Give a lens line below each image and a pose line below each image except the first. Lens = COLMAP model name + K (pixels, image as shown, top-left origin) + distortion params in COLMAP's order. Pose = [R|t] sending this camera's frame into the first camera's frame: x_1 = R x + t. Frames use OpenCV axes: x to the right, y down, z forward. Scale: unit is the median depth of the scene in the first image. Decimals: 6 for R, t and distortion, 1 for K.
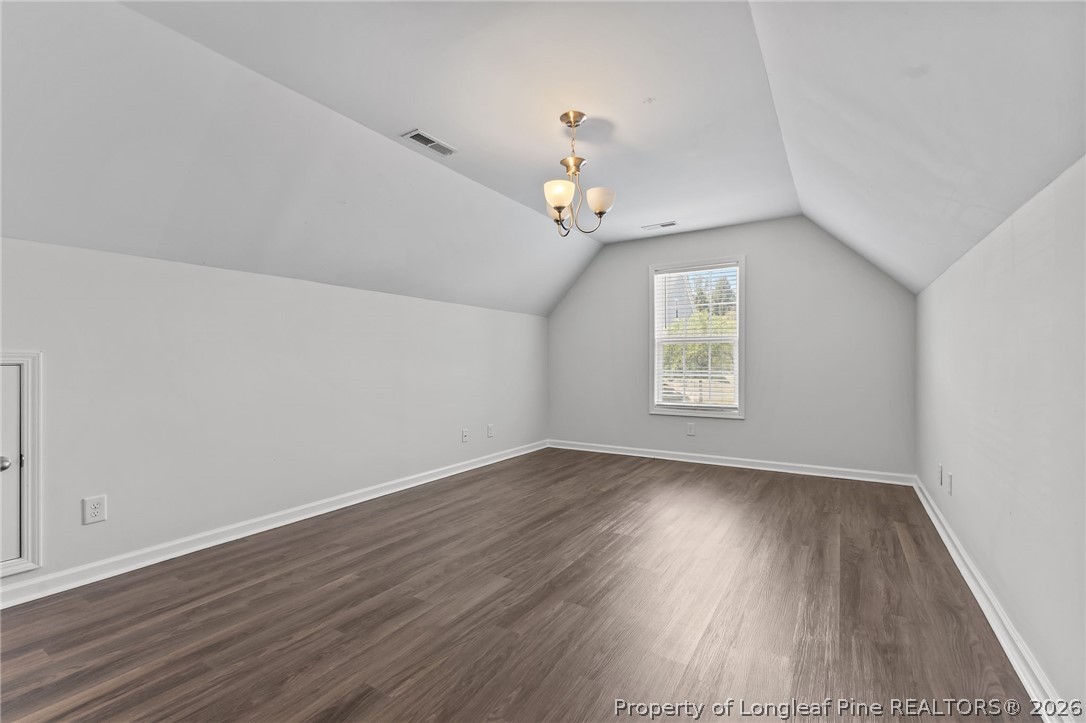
lens RADIAL K [[470.0, 0, 543.8], [0, 470.0, 358.9], [0, 0, 1]] dist [-0.000093, -0.000106]
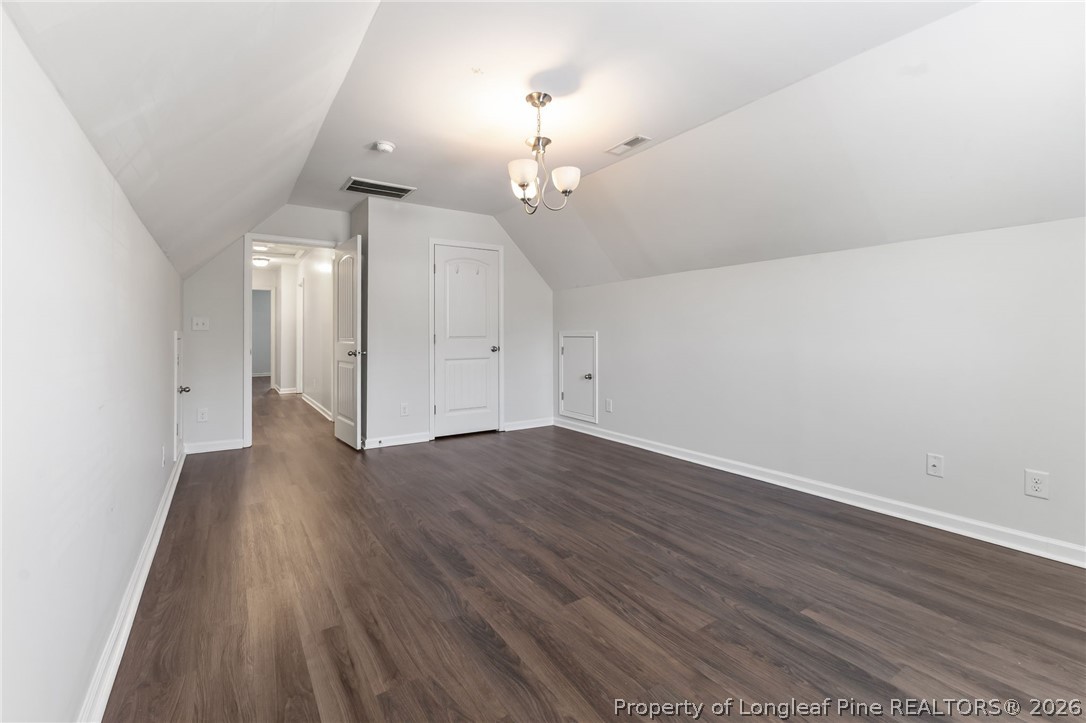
lens RADIAL K [[470.0, 0, 549.9], [0, 470.0, 339.4], [0, 0, 1]] dist [-0.000093, -0.000106]
pose [[-0.387965, 0.012878, -0.921584, 0.828314], [0.007109, 0.999914, 0.010980, -0.005393], [0.921647, -0.002292, -0.388023, 1.184235]]
